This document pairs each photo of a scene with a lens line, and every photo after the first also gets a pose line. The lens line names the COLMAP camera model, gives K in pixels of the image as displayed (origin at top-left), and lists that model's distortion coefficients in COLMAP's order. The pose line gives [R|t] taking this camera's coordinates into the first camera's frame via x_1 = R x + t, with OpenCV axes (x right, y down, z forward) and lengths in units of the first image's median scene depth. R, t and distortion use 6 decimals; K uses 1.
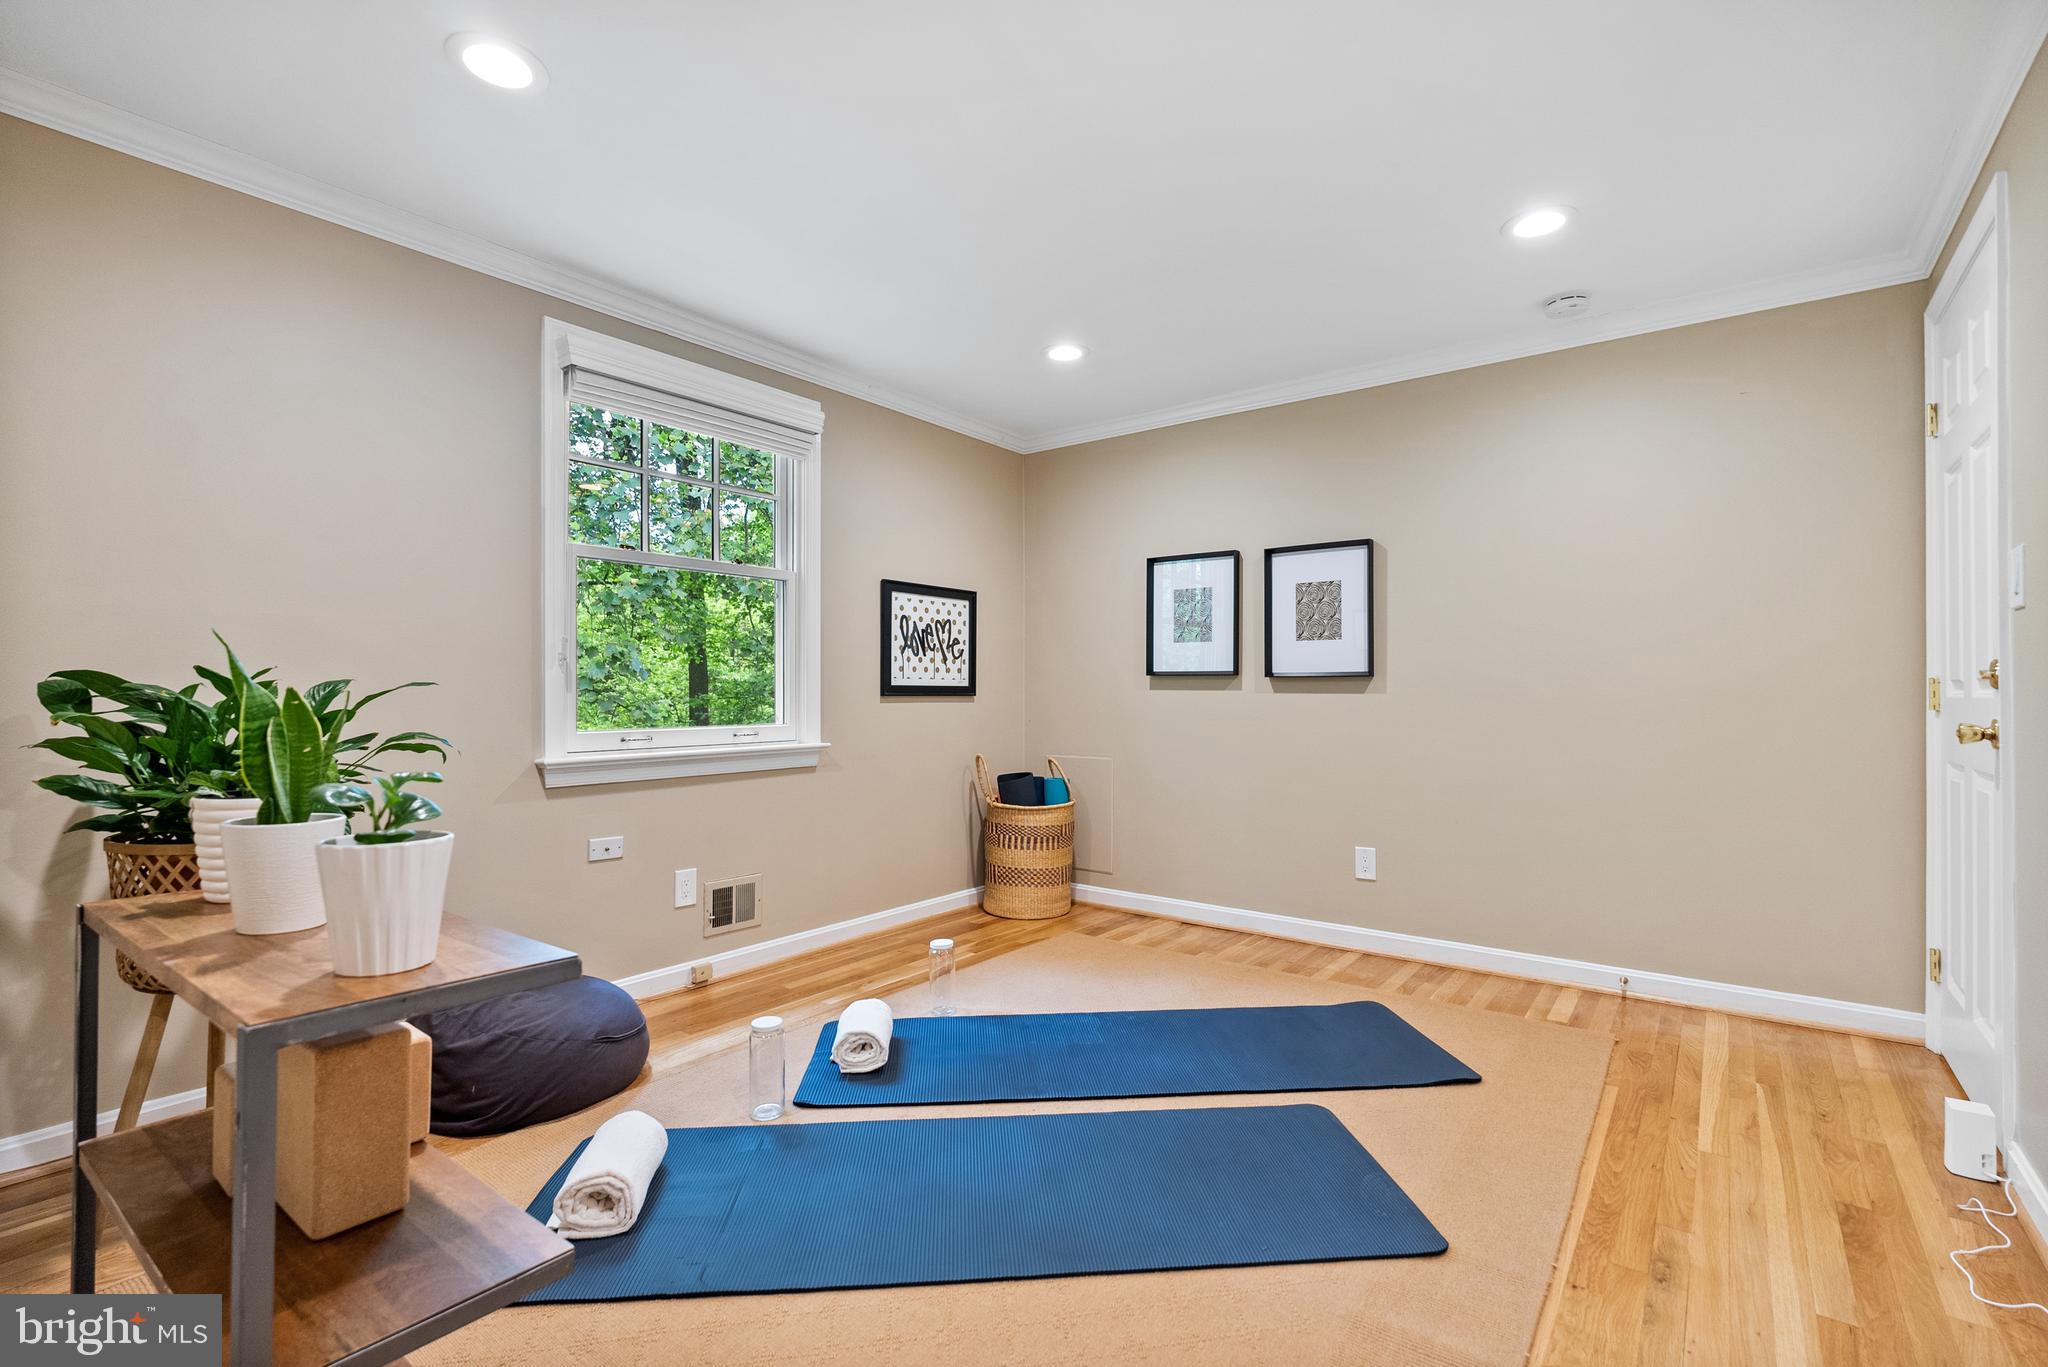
lens RADIAL K [[918.4, 0, 1025.7], [0, 918.4, 688.8], [0, 0, 1]] dist [-0.003823, 0.000088]
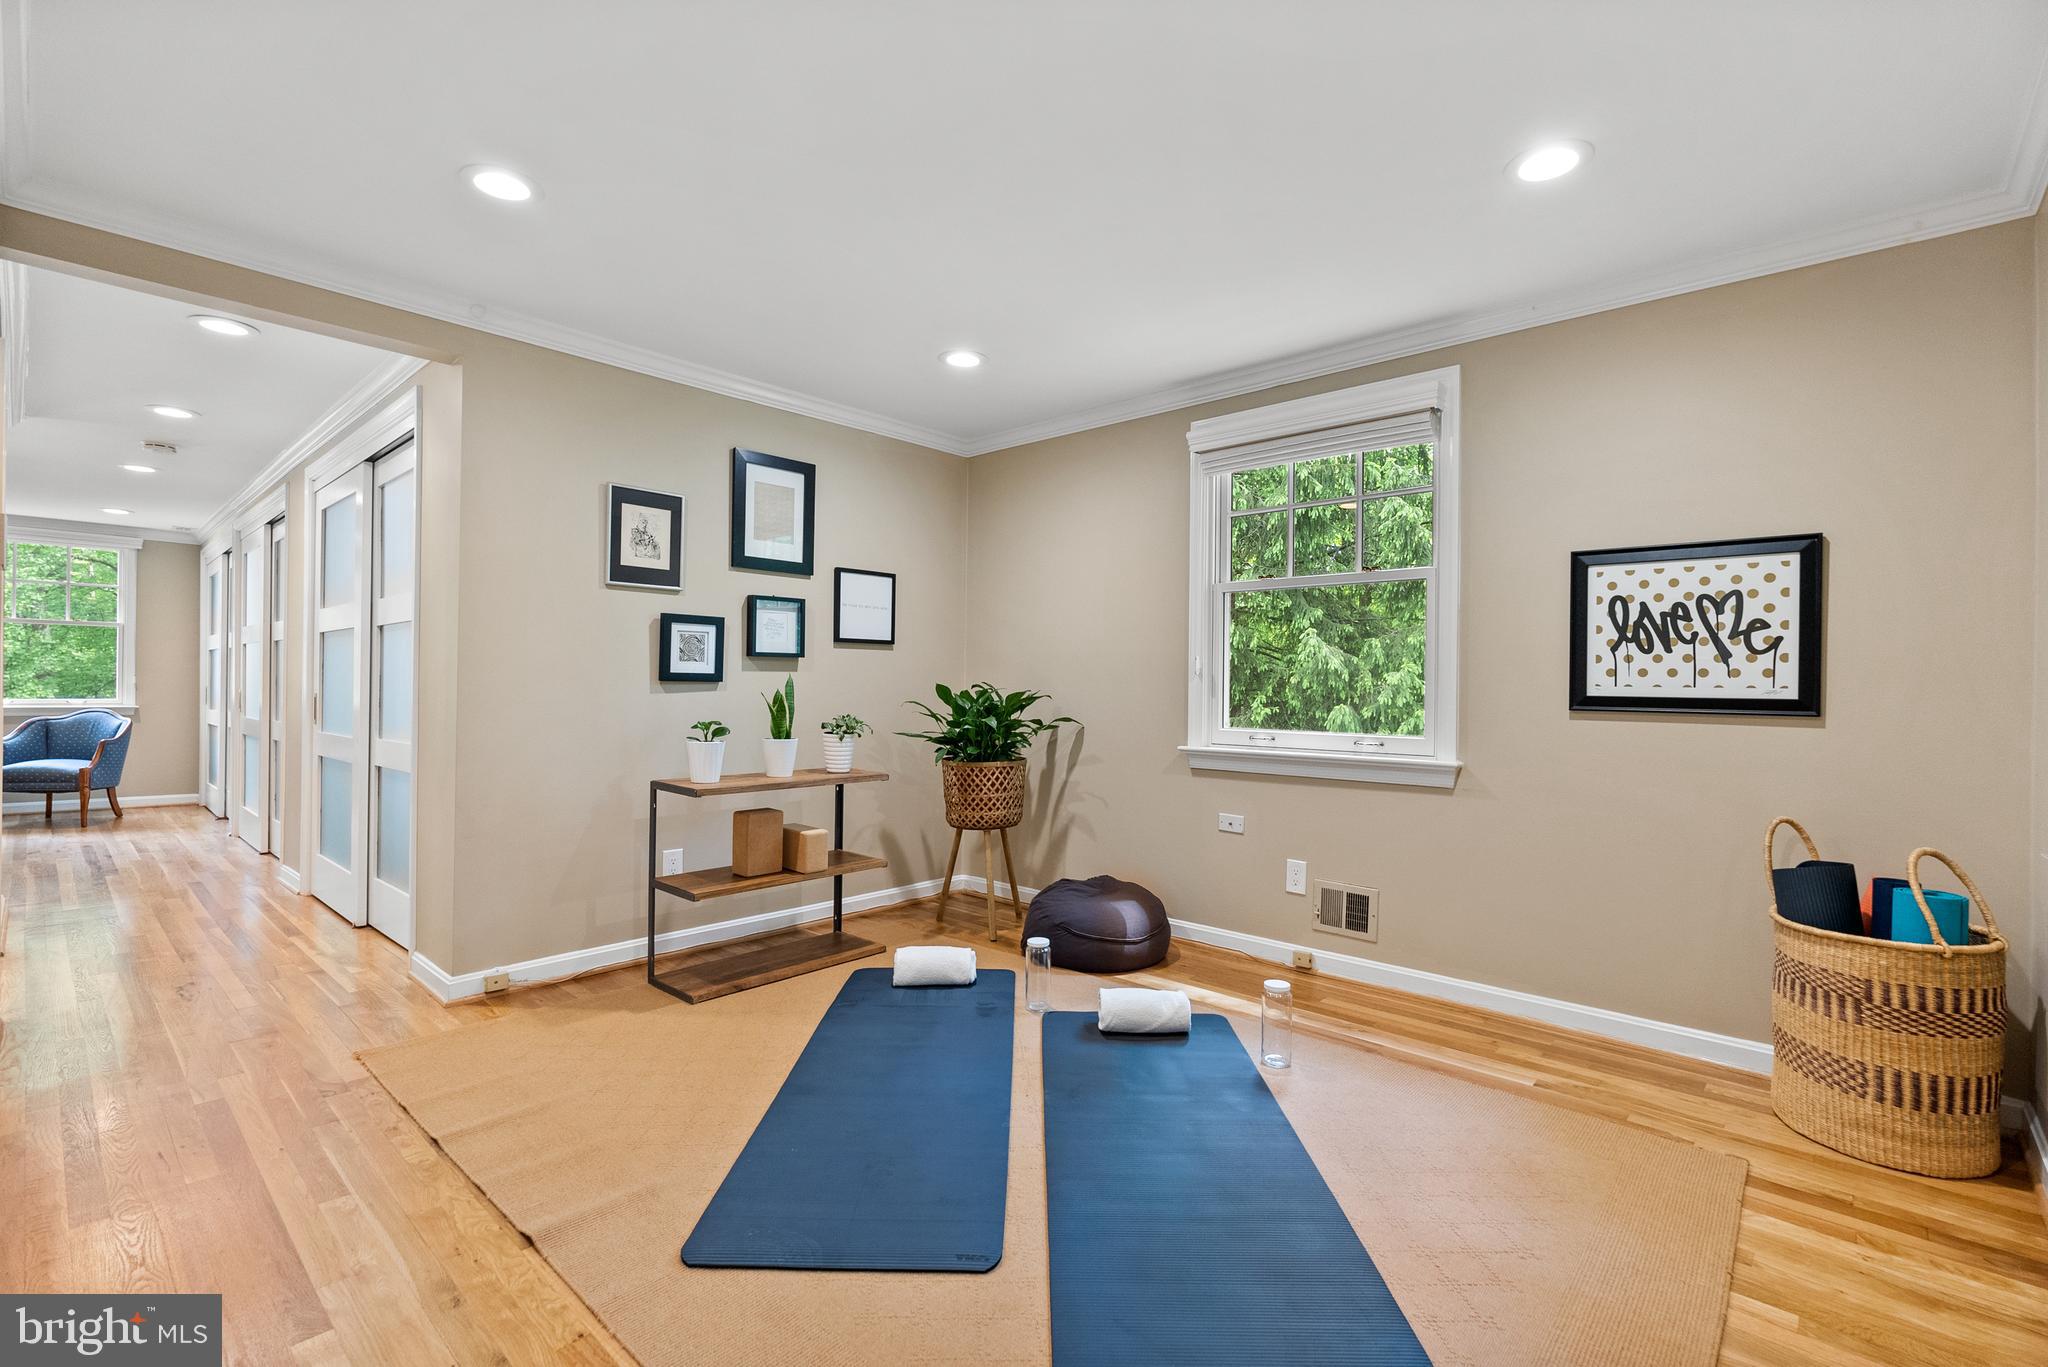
lens RADIAL K [[918.4, 0, 1025.7], [0, 918.4, 688.8], [0, 0, 1]] dist [-0.003823, 0.000088]
pose [[-0.085313, 0.003021, -0.996350, 0.593032], [-0.008843, 0.999954, 0.003789, -0.008076], [0.996315, 0.009134, -0.085282, 0.604486]]
